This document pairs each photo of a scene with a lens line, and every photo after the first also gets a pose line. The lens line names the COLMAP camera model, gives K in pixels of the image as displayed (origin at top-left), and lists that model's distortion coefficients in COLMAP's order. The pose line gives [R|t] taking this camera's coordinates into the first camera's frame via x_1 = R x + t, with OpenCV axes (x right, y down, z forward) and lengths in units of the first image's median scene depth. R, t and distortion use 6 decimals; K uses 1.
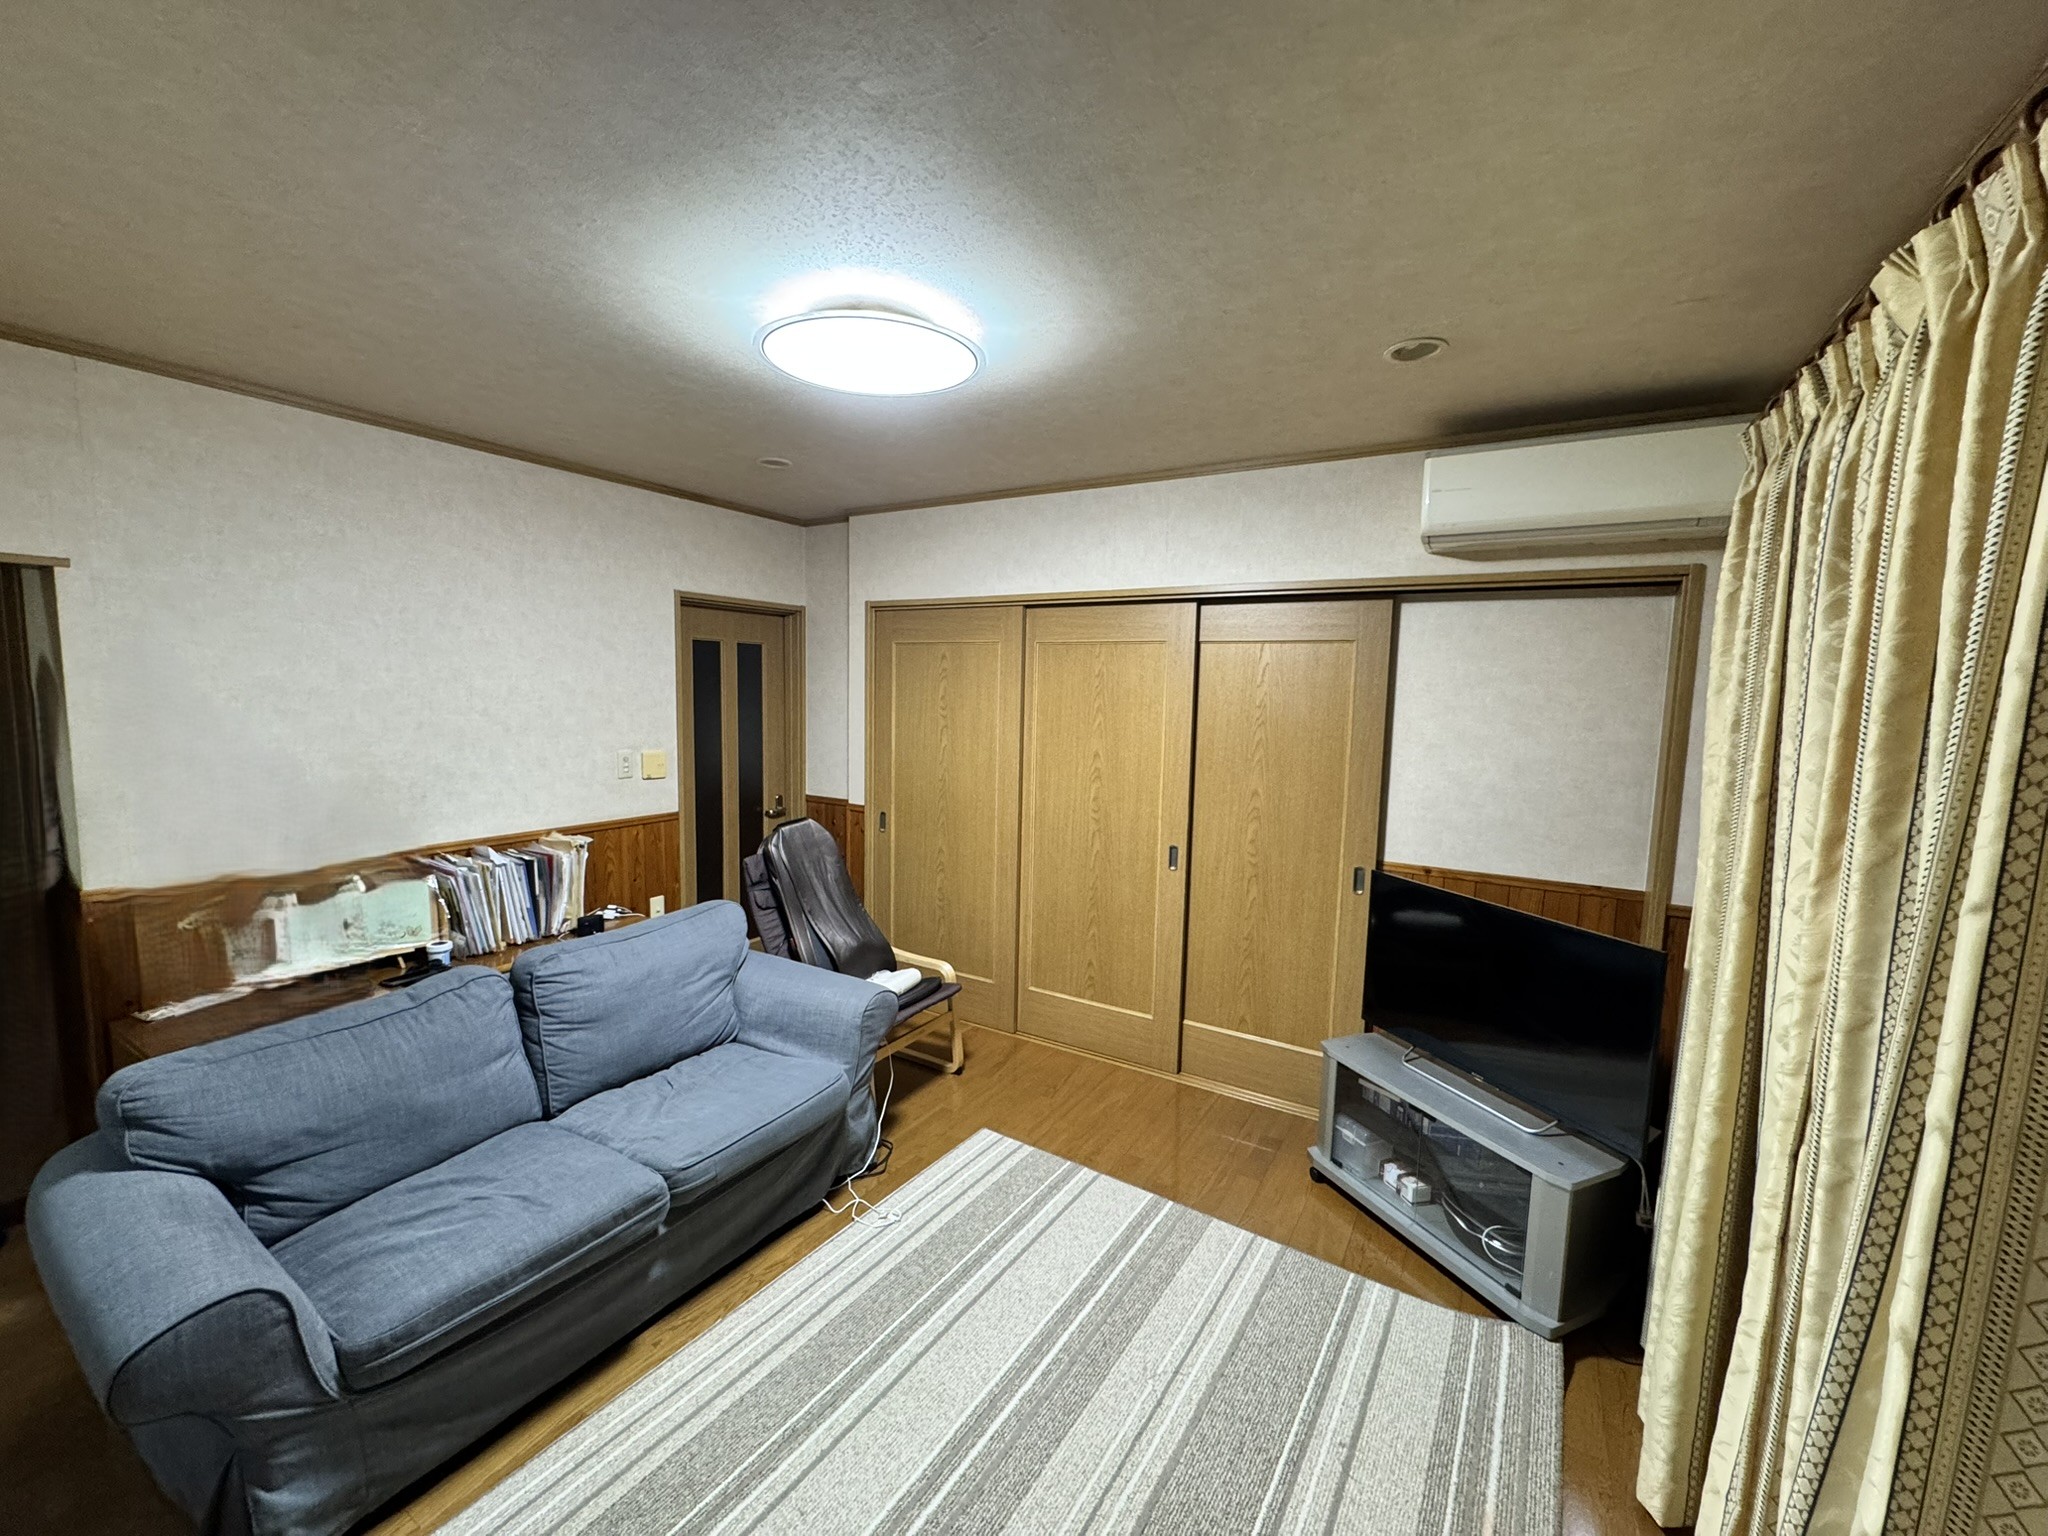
lens RADIAL K [[834.7, 0, 1019.8], [0, 834.7, 780.1], [0, 0, 1]] dist [-0.002312, 0.001815]
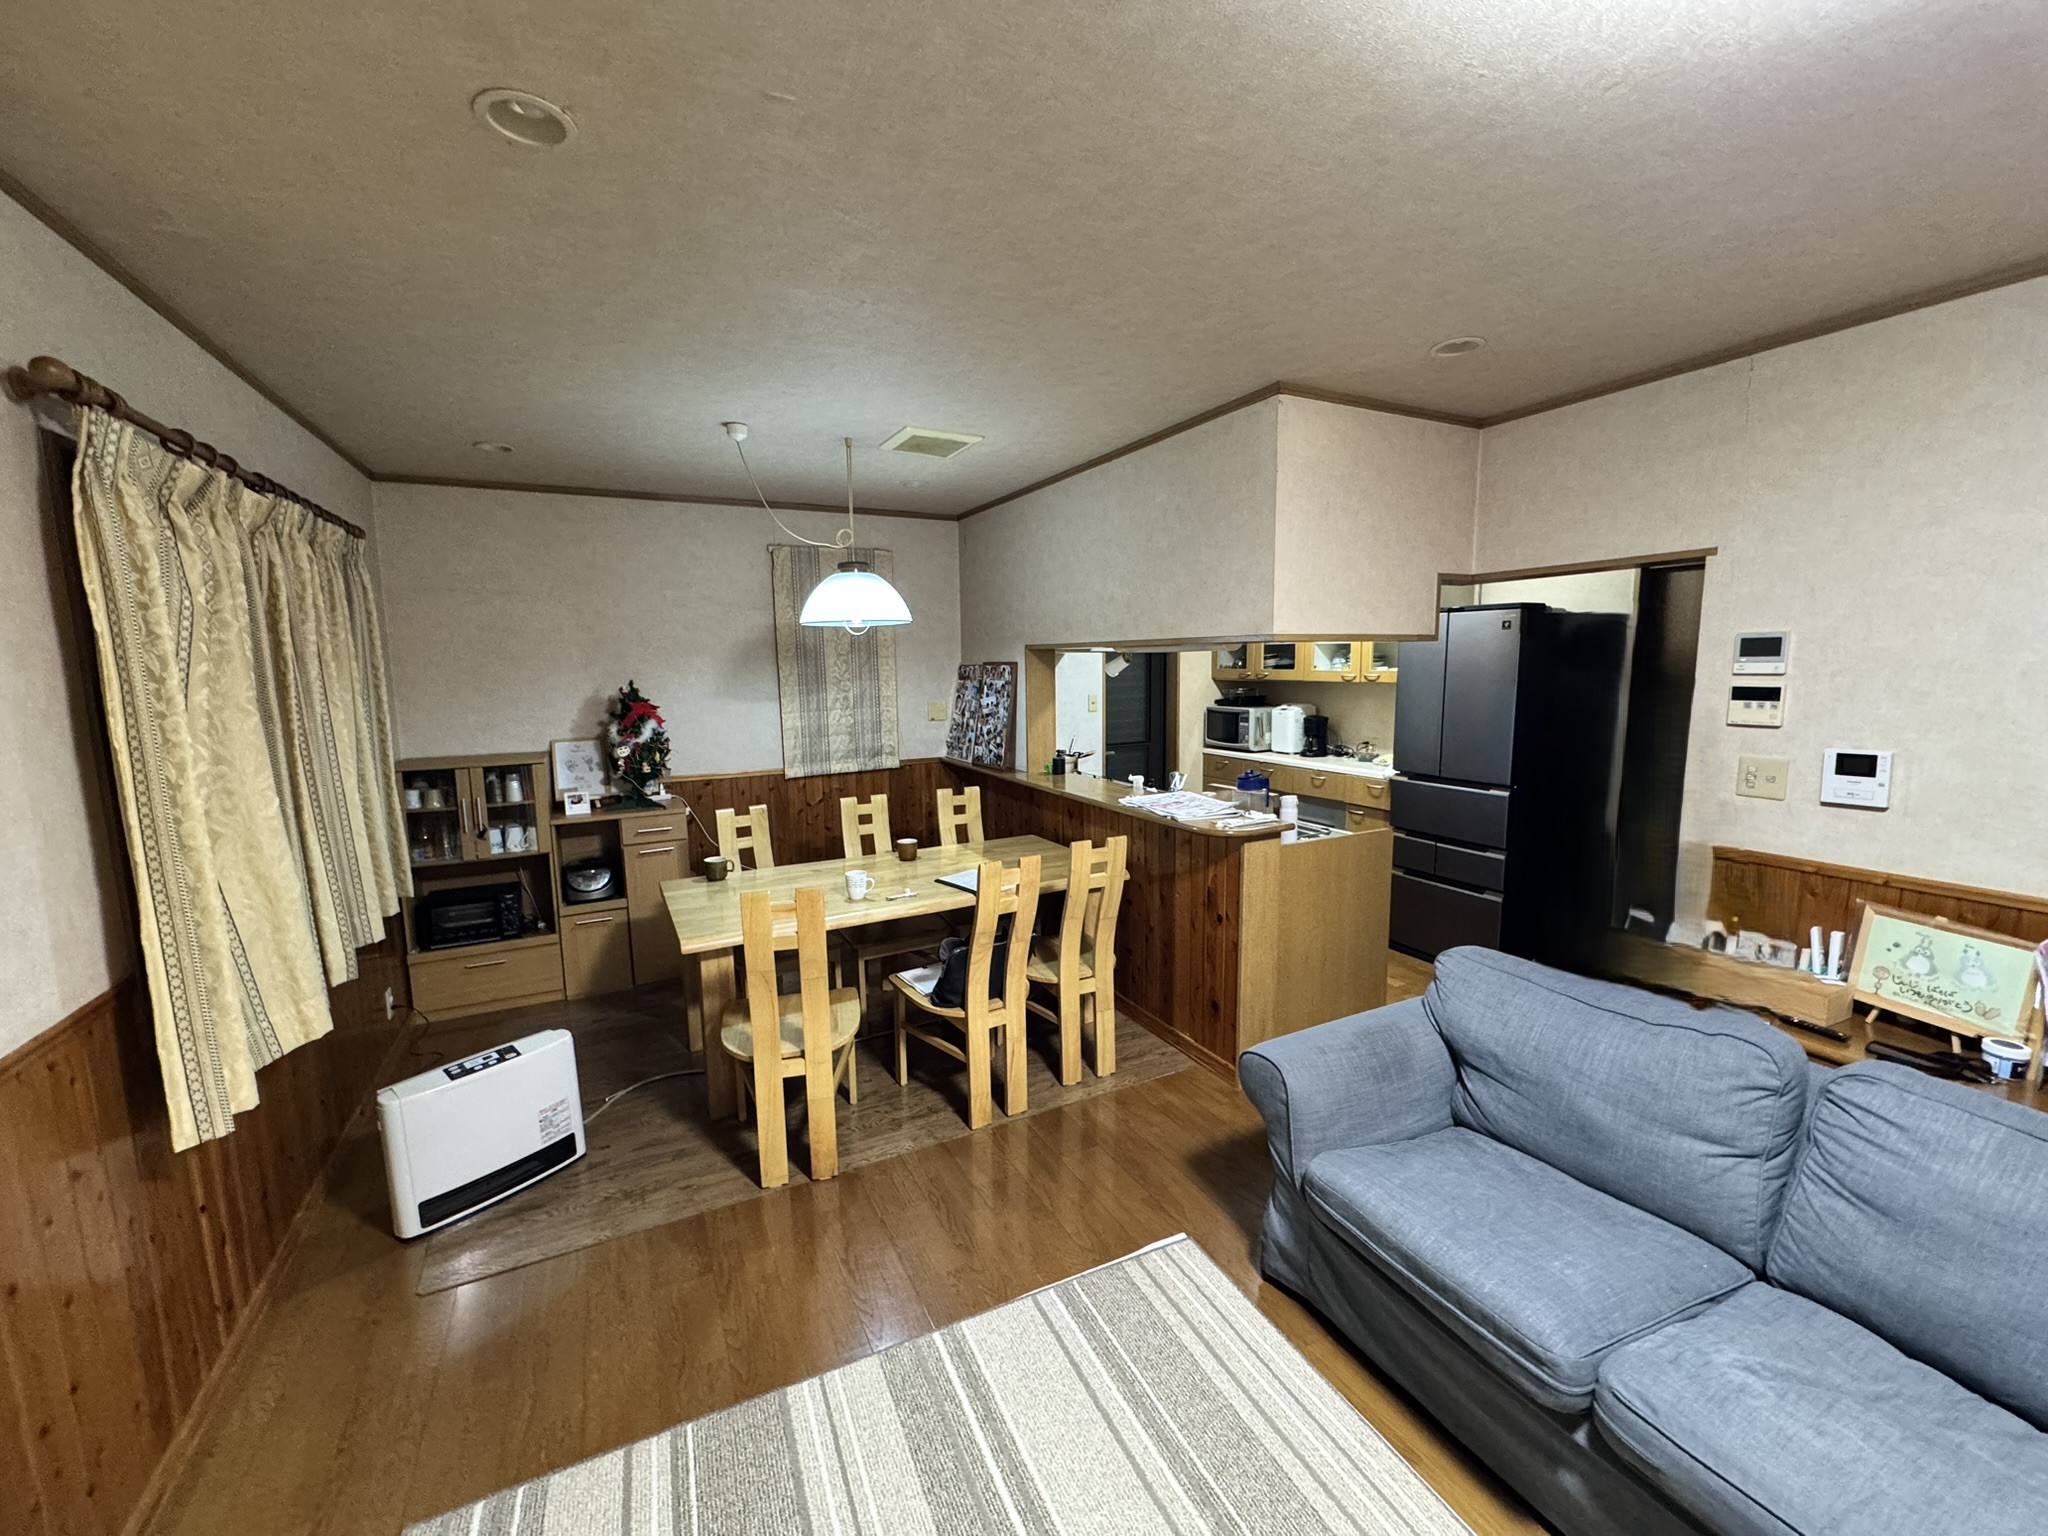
lens RADIAL K [[817.0, 0, 1022.3], [0, 817.0, 766.3], [0, 0, 1]] dist [0.003603, 0.000358]
pose [[-0.520803, 0.108016, -0.846816, 0.318734], [-0.090195, 0.979448, 0.180405, -0.089962], [0.848899, 0.170334, -0.500357, 0.809403]]
